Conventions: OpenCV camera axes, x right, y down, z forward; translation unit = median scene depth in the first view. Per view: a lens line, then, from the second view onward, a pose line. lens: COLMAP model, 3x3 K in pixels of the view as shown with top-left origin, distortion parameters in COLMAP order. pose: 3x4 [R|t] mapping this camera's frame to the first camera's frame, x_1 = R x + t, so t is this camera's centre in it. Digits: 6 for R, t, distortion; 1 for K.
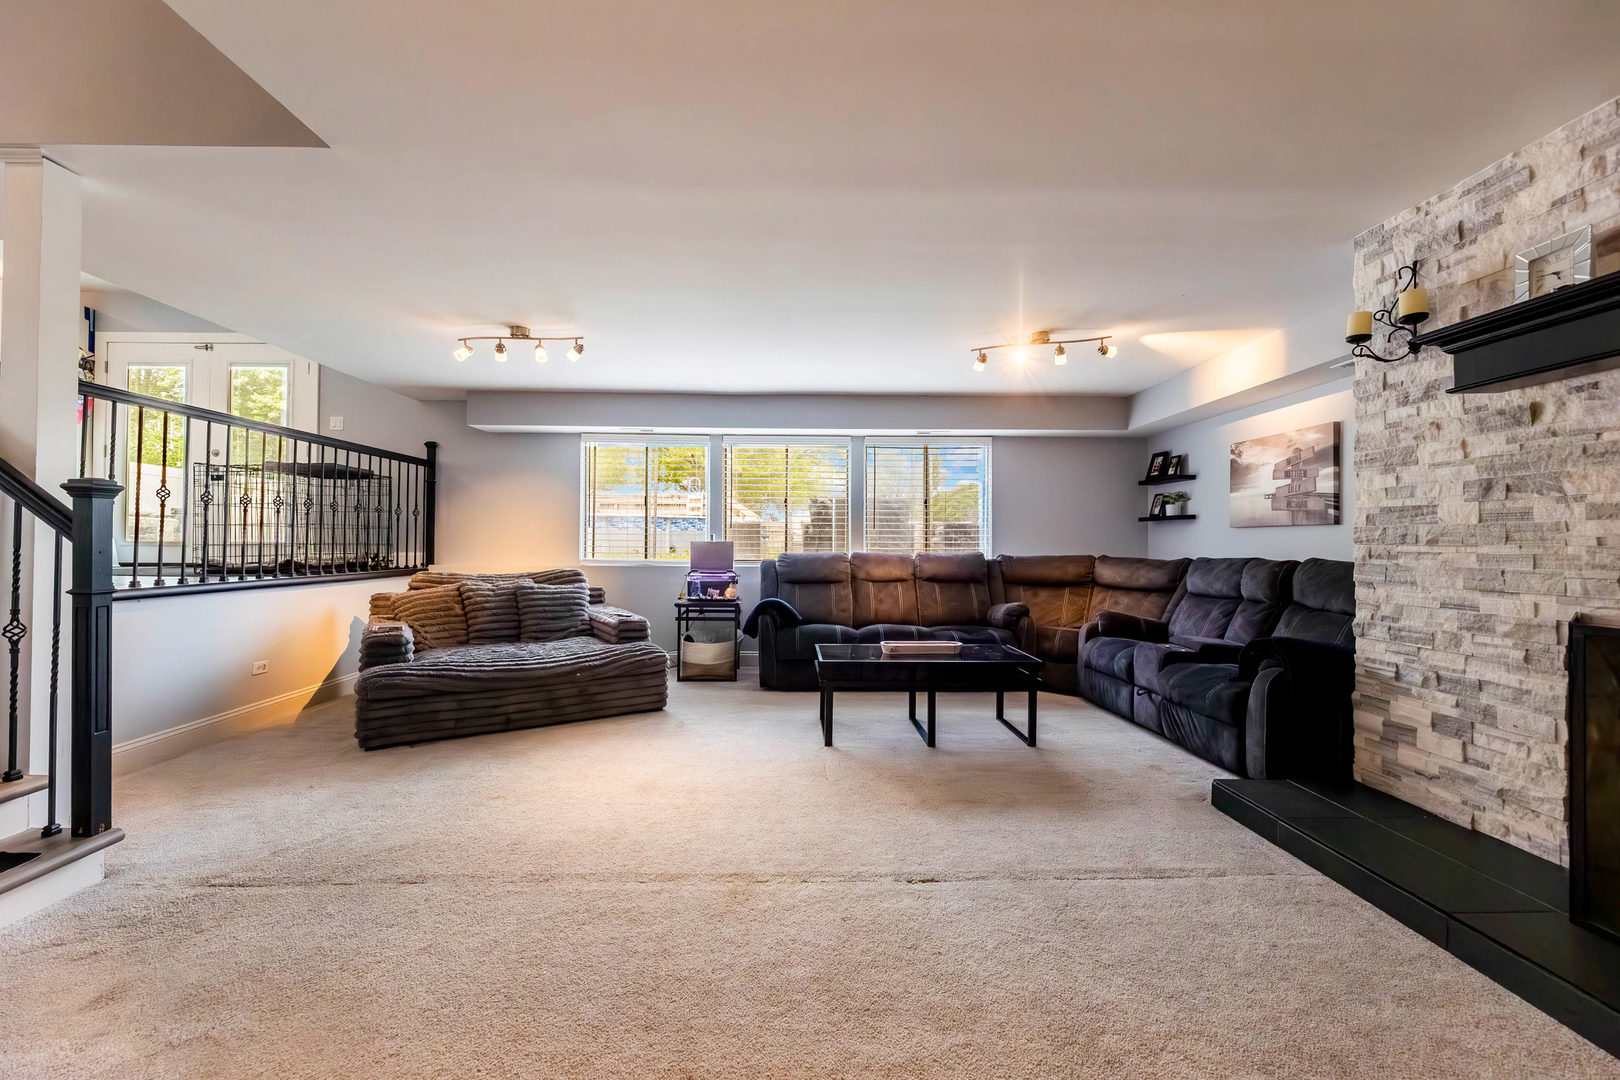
lens RADIAL K [[643.4, 0, 806.8], [0, 643.4, 533.7], [0, 0, 1]] dist [-0.001416, 0.000033]
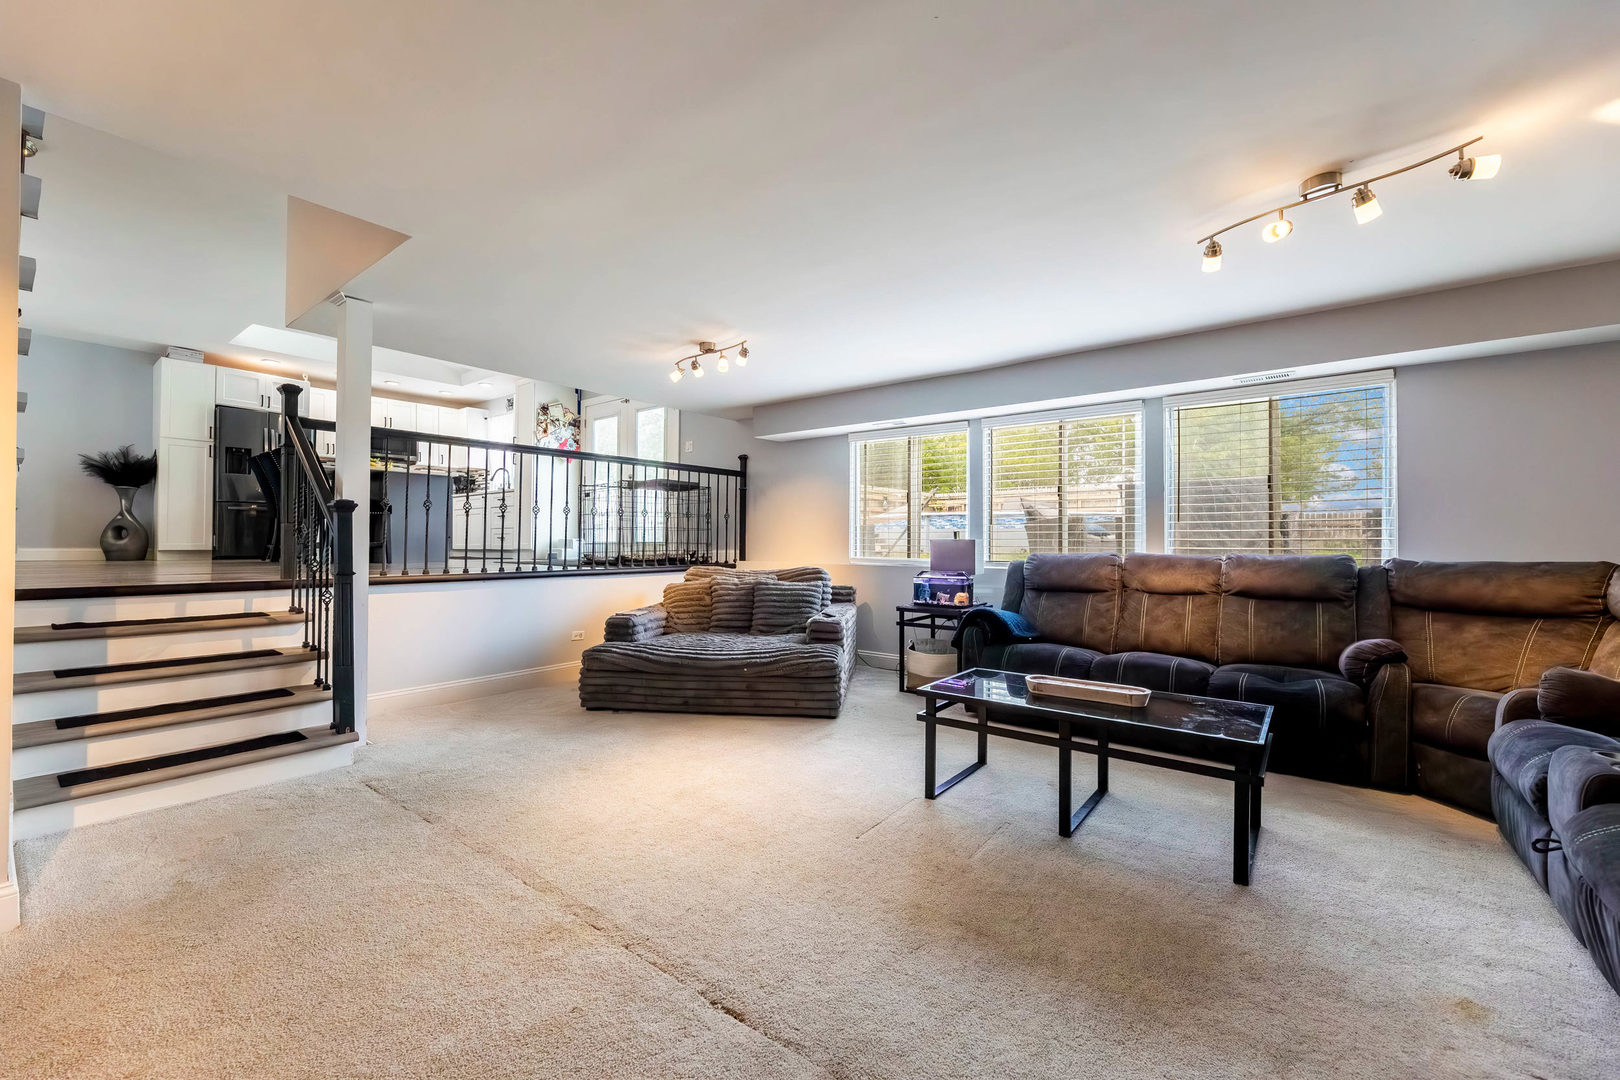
lens RADIAL K [[643.4, 0, 806.8], [0, 643.4, 533.7], [0, 0, 1]] dist [-0.001416, 0.000033]
pose [[0.781118, -0.010000, -0.624303, 0.276548], [0.010561, 0.999940, -0.002804, 0.004422], [0.624294, -0.004403, 0.781177, 0.195726]]
